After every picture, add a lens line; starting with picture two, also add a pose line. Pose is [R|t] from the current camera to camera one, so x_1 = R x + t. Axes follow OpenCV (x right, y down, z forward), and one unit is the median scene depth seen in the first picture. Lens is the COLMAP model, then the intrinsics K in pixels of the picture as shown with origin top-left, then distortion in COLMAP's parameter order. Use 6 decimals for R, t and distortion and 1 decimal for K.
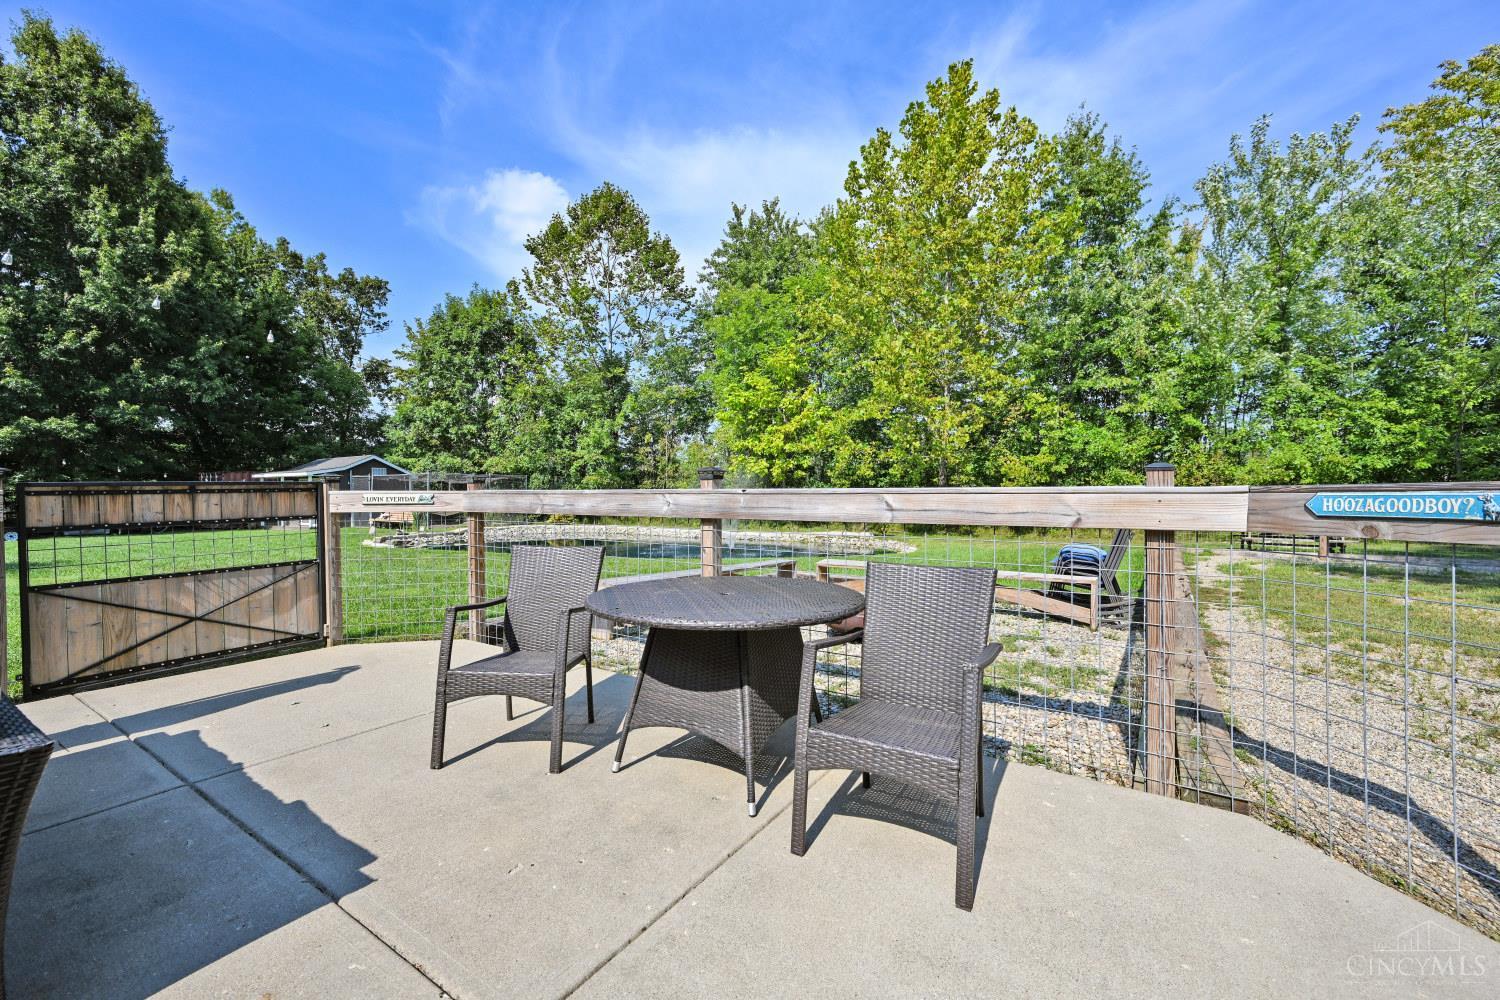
lens RADIAL K [[599.5, 0, 763.5], [0, 599.5, 503.9], [0, 0, 1]] dist [-0.000483, 0.000708]
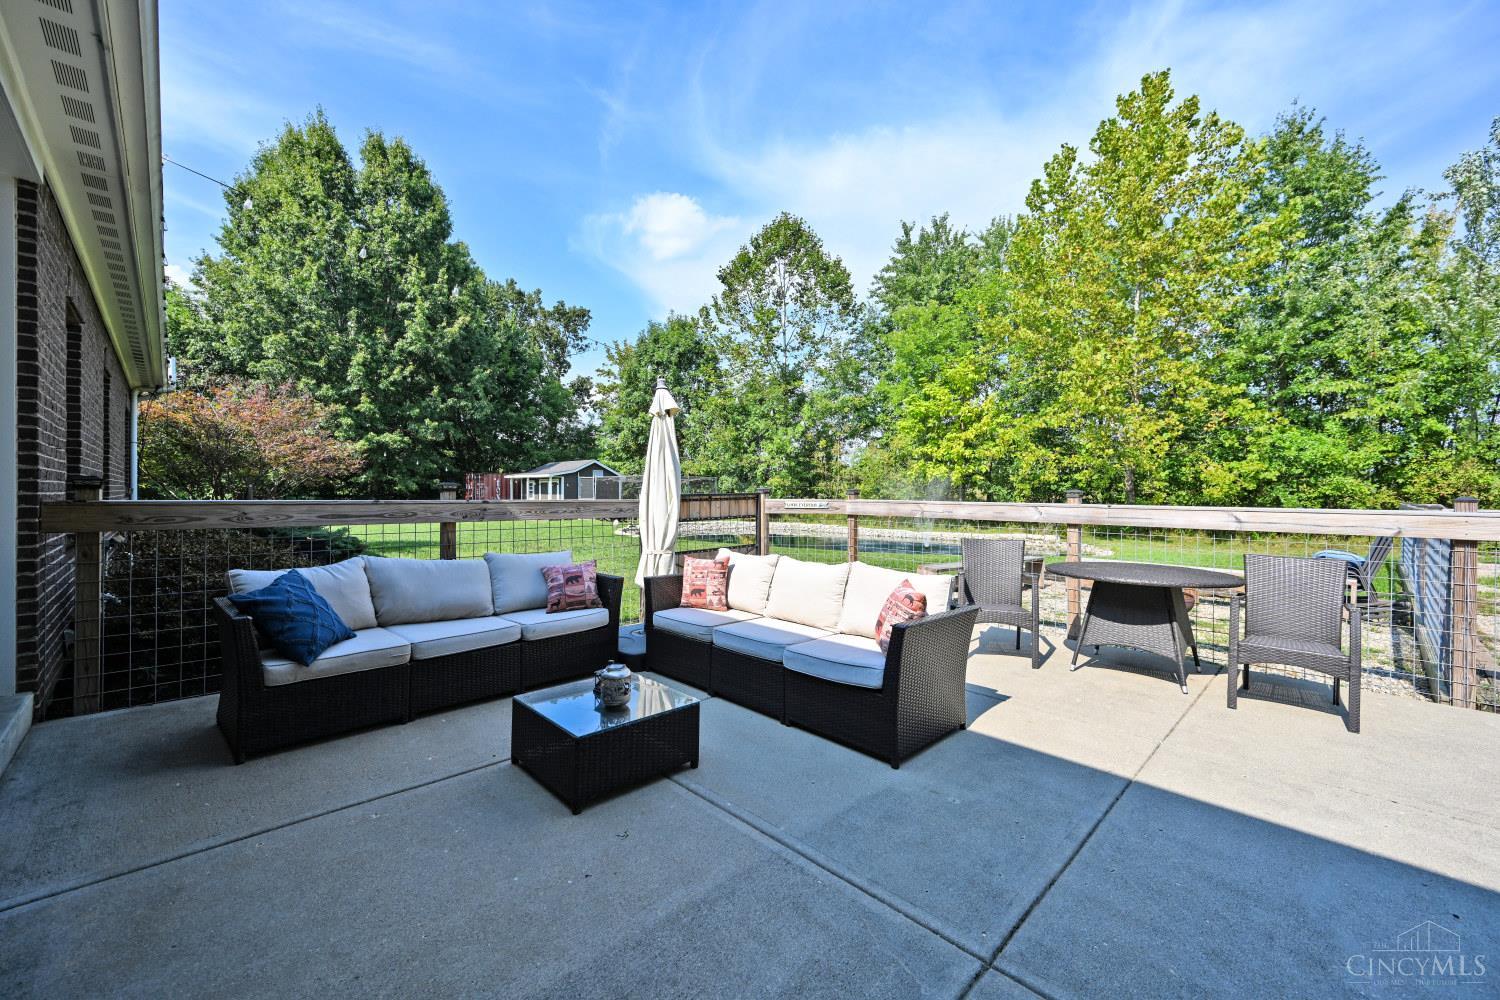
lens RADIAL K [[599.5, 0, 756.2], [0, 599.5, 494.2], [0, 0, 1]] dist [-0.000483, 0.000708]
pose [[0.976744, 0.011855, -0.214079, -0.095840], [-0.015039, 0.999799, -0.013249, -0.003178], [0.213879, 0.016160, 0.976727, -0.110166]]
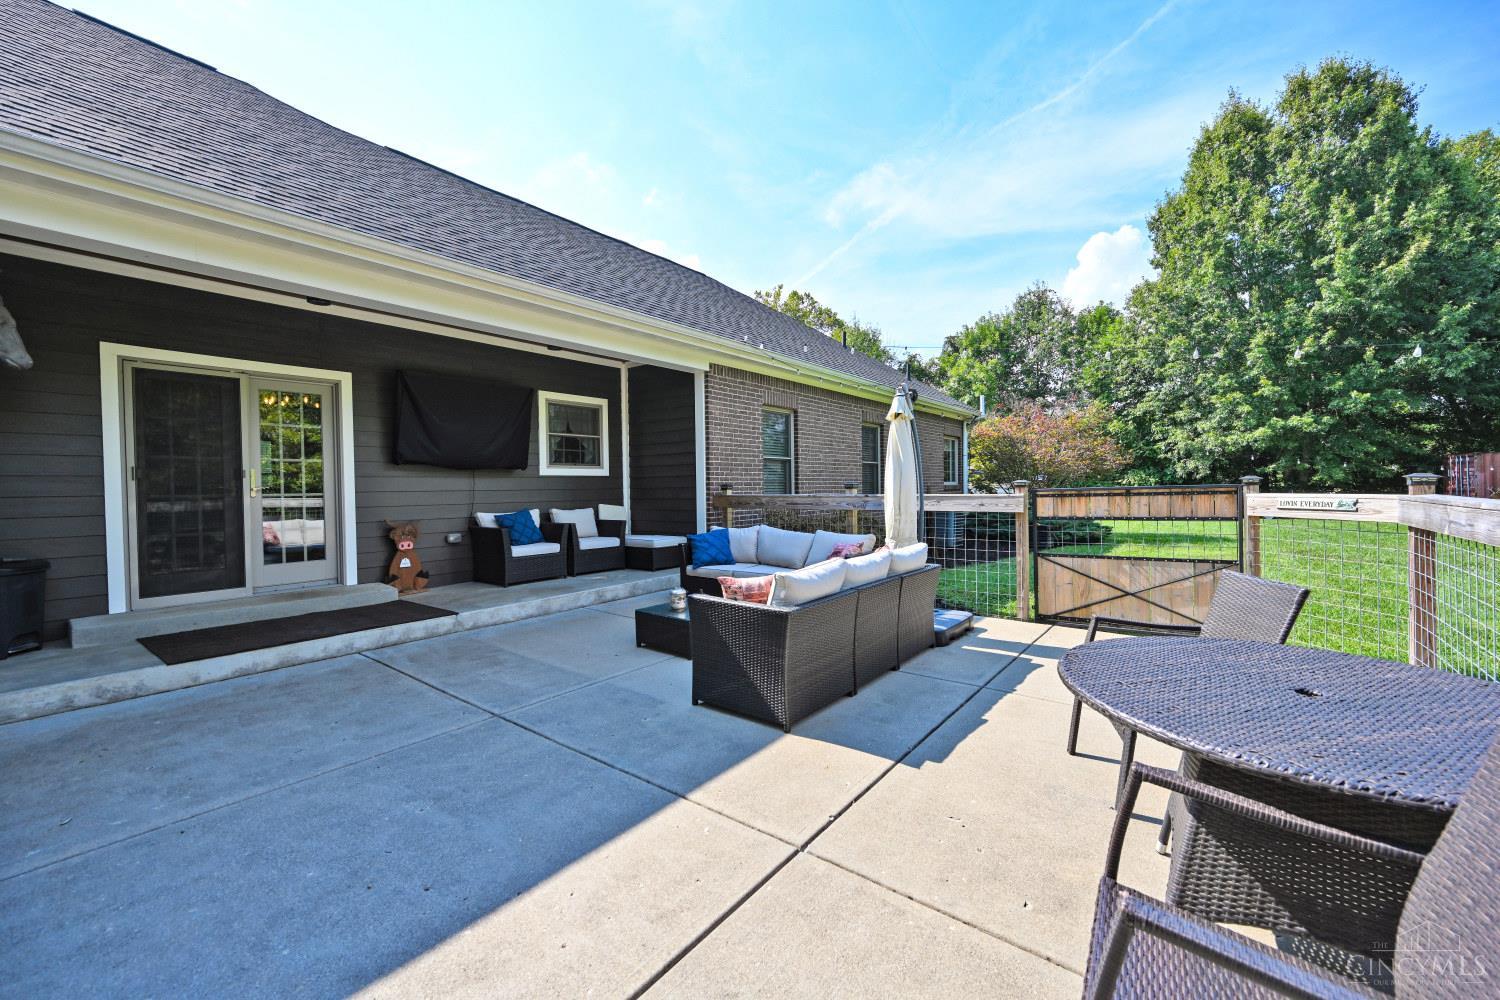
lens RADIAL K [[599.5, 0, 745.4], [0, 599.5, 489.8], [0, 0, 1]] dist [-0.000483, 0.000708]
pose [[-0.106341, 0.009545, -0.994284, 0.078318], [-0.003897, 0.999942, 0.010016, -0.007740], [0.994322, 0.004940, -0.106297, 0.063106]]
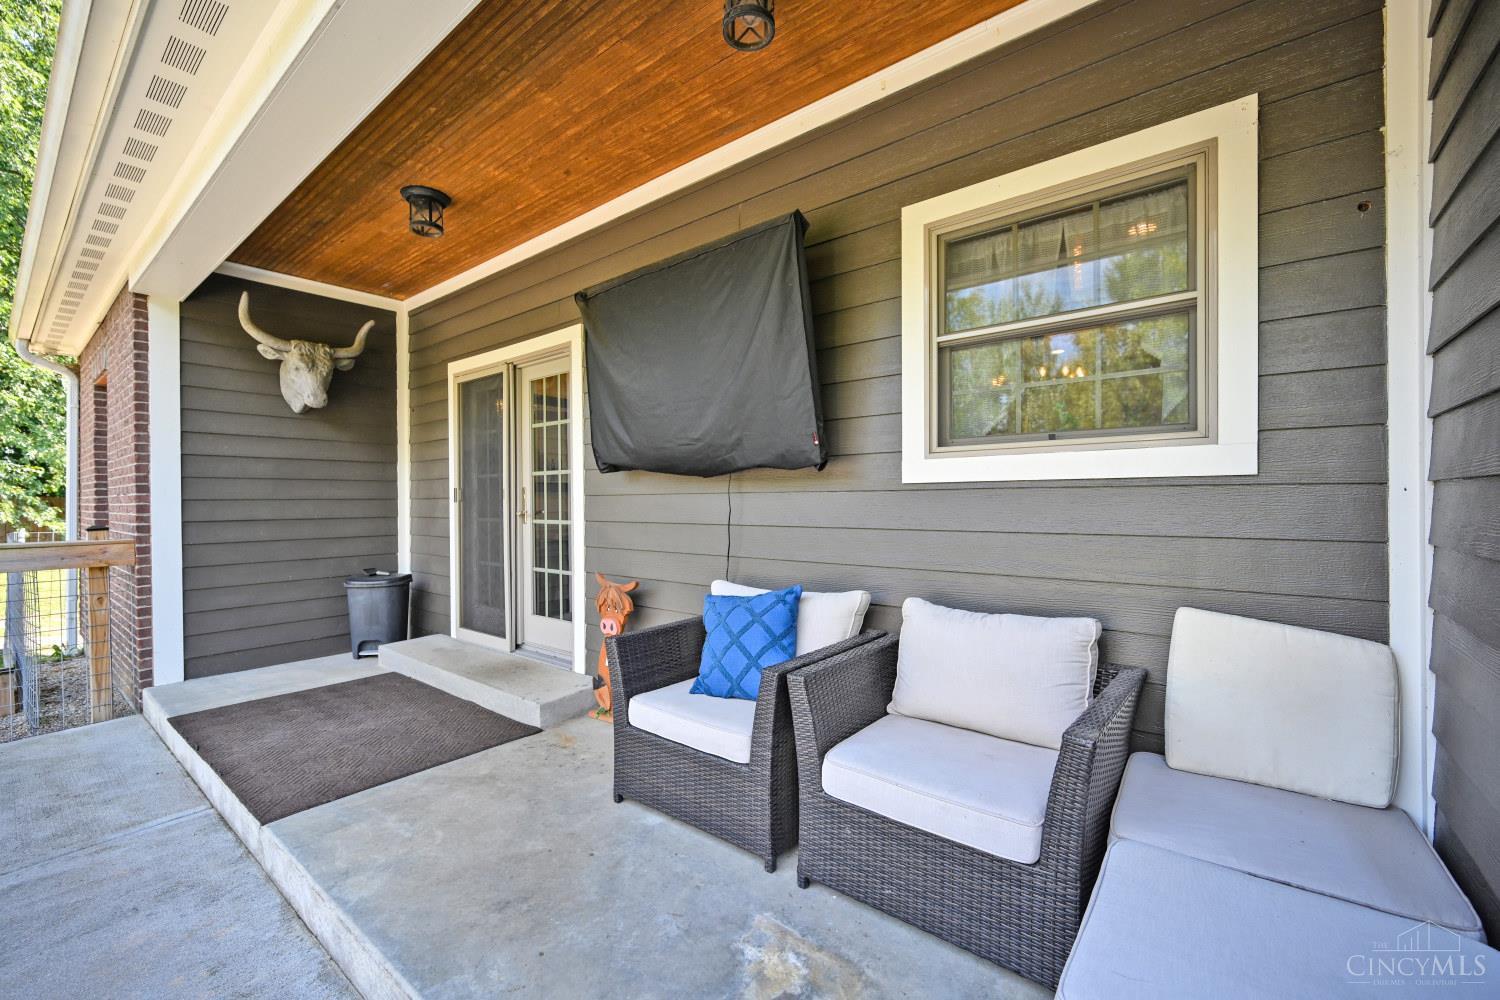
lens RADIAL K [[599.5, 0, 754.3], [0, 599.5, 502.7], [0, 0, 1]] dist [-0.000483, 0.000708]
pose [[-0.996936, 0.003795, 0.078134, -0.269125], [0.004923, 0.999886, 0.014248, -0.010876], [-0.078072, 0.014589, -0.996841, 0.010757]]
